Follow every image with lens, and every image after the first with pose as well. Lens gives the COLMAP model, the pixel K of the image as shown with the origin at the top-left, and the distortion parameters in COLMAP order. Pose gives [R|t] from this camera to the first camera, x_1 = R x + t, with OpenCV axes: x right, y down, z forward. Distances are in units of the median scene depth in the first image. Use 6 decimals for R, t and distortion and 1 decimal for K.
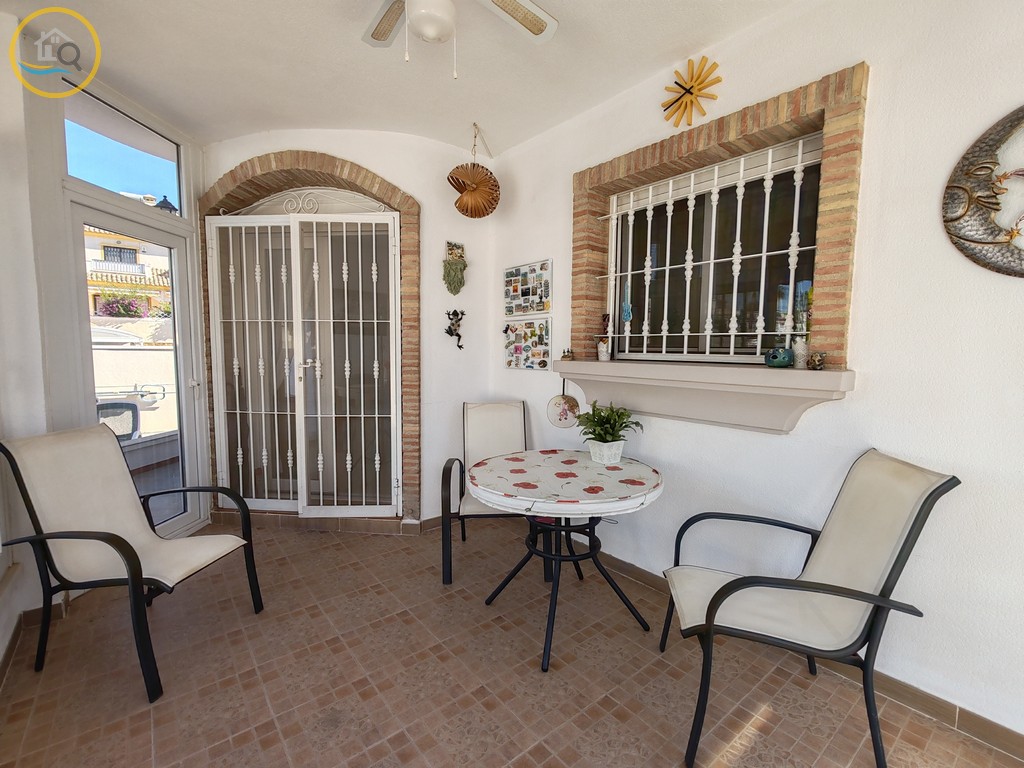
lens RADIAL K [[465.7, 0, 510.9], [0, 465.7, 387.2], [0, 0, 1]] dist [0.001010, -0.000362]
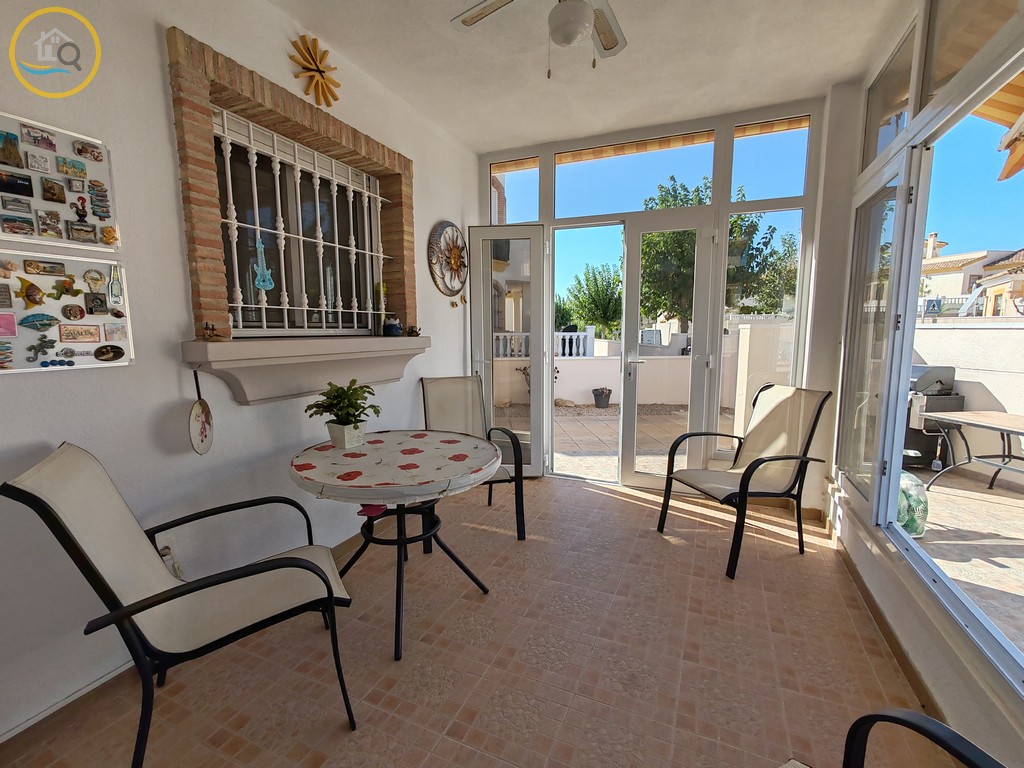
lens RADIAL K [[465.7, 0, 511.3], [0, 465.7, 386.6], [0, 0, 1]] dist [0.001010, -0.000362]
pose [[-0.463072, -0.122284, 0.877844, -0.703257], [0.062102, 0.983526, 0.169765, -0.089021], [-0.884142, 0.133129, -0.447850, 1.039009]]
